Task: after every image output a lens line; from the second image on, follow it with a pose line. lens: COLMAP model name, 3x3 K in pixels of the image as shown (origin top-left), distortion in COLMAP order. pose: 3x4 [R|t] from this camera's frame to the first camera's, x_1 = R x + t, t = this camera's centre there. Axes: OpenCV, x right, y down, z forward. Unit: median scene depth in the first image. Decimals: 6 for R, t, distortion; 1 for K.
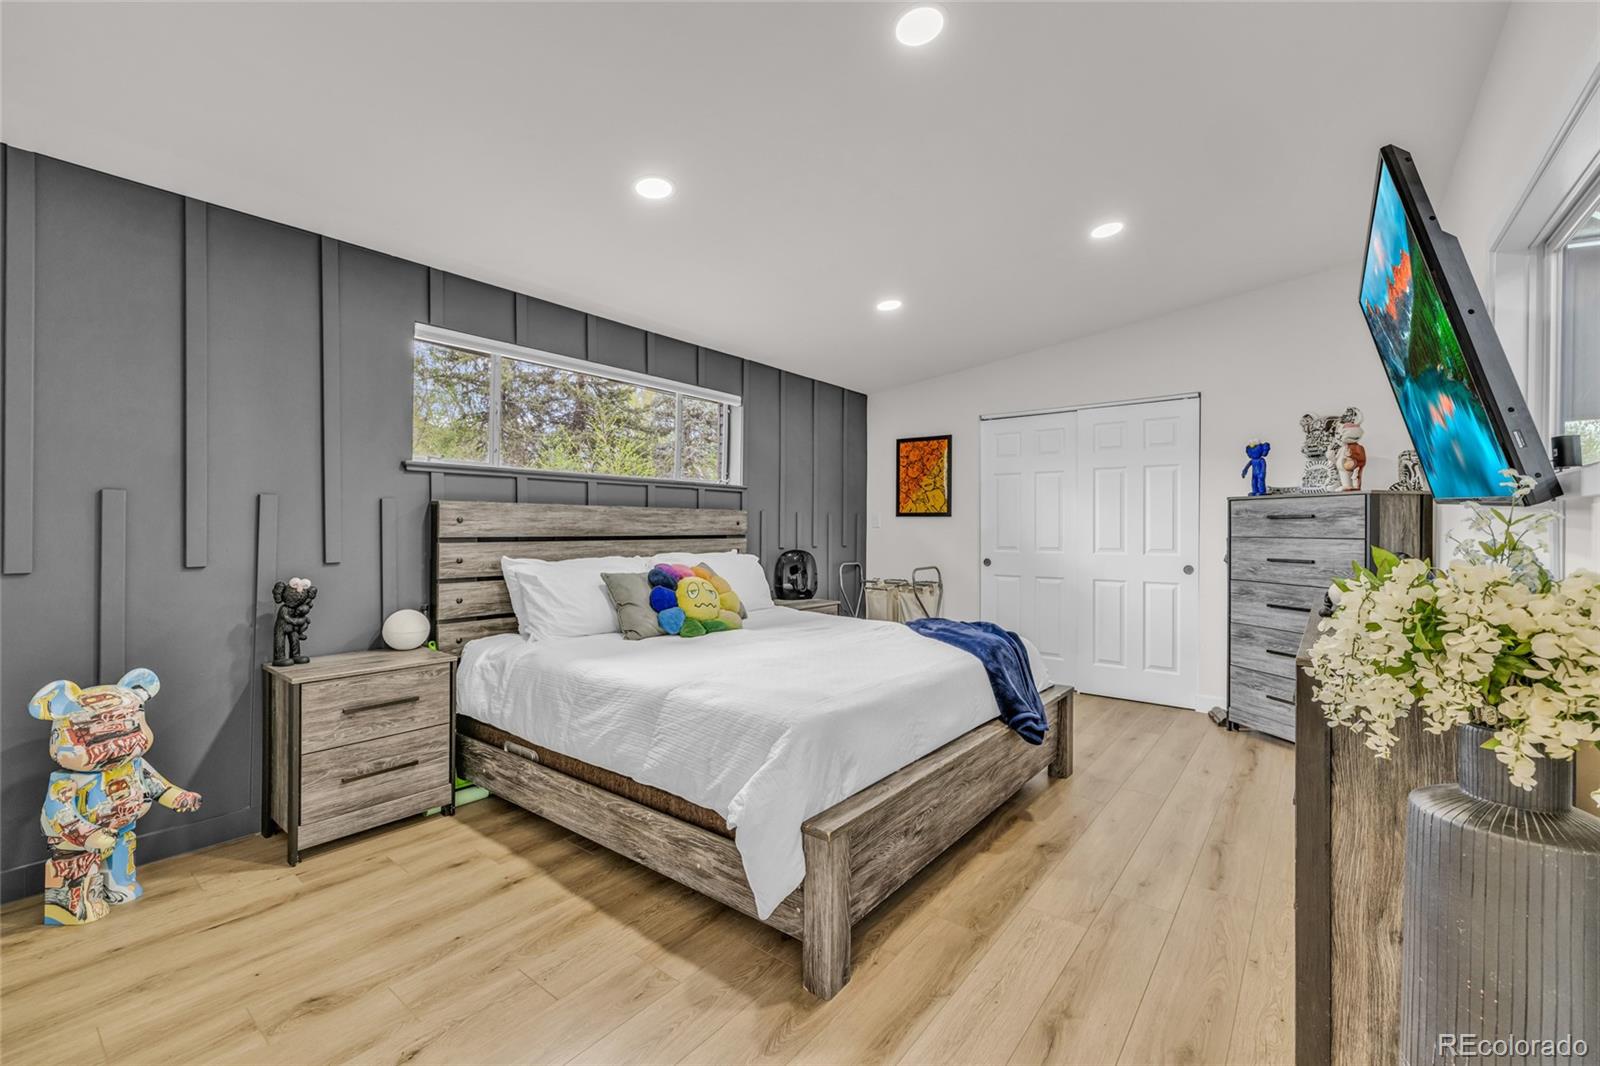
lens RADIAL K [[679.0, 0, 800.0], [0, 679.0, 533.0], [0, 0, 1]] dist [-0.000485, 0.000117]
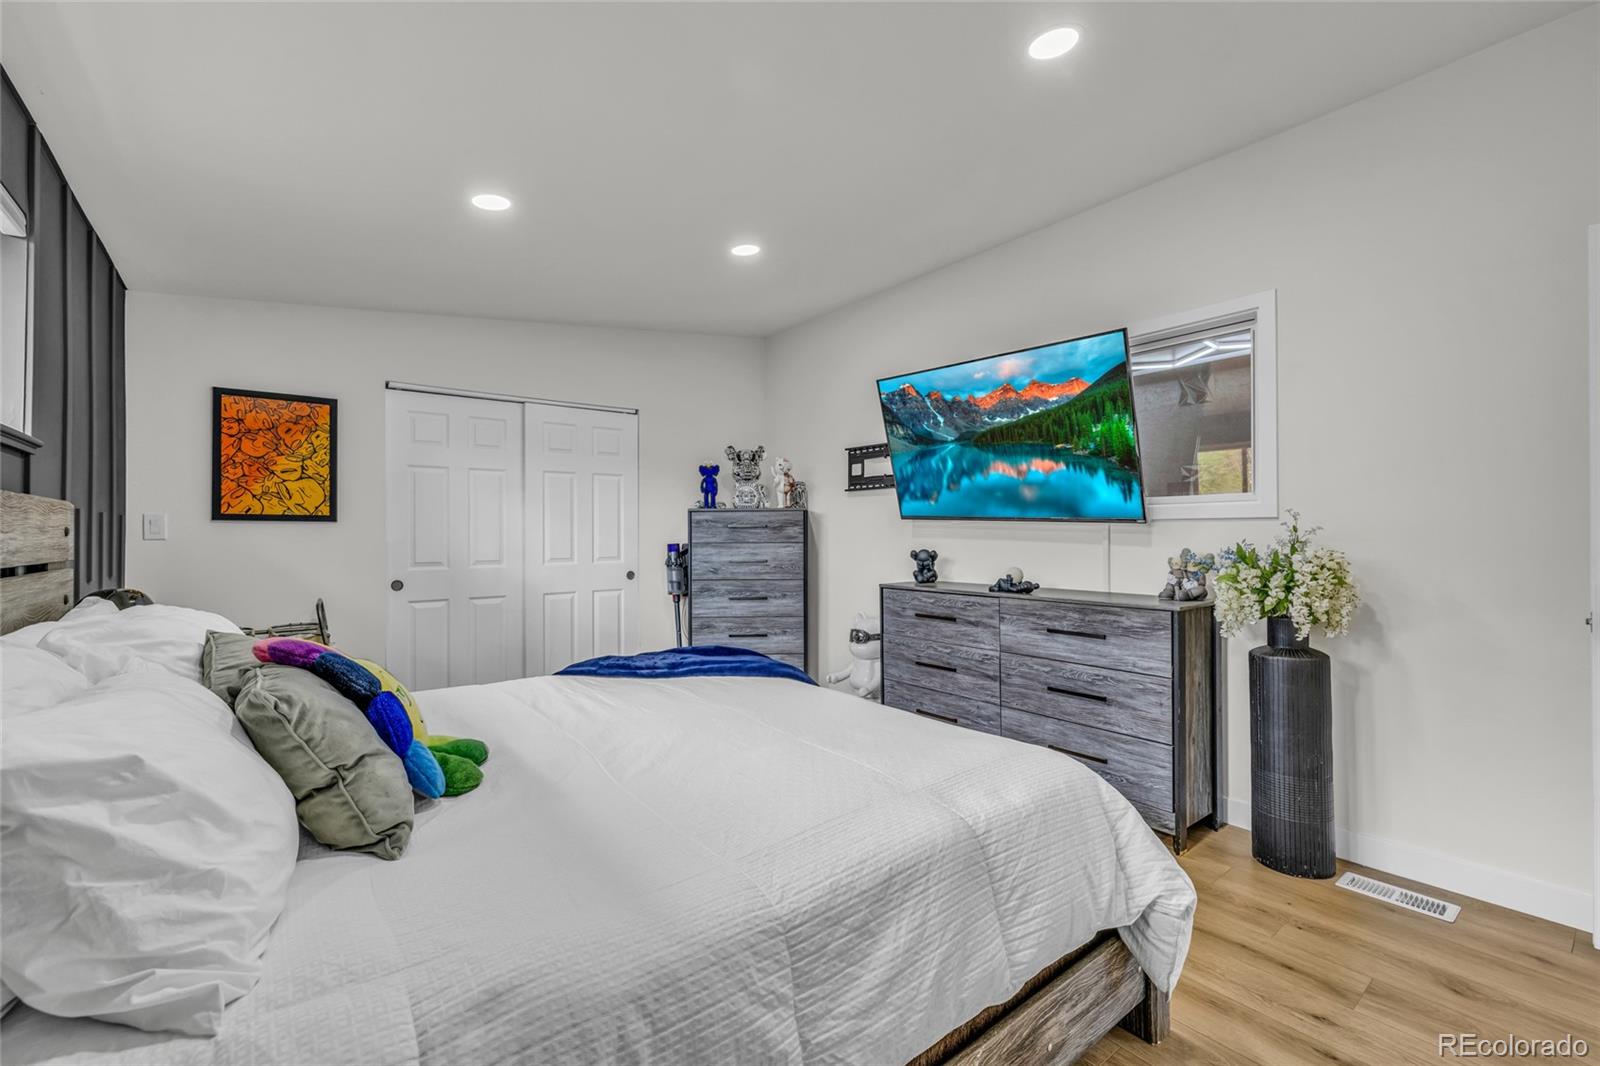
lens RADIAL K [[679.0, 0, 800.0], [0, 679.0, 533.0], [0, 0, 1]] dist [-0.000485, 0.000117]
pose [[0.234710, -0.003752, 0.972058, -0.347125], [0.014576, 0.999894, 0.000340, -0.007182], [-0.971956, 0.014089, 0.234740, 0.435463]]
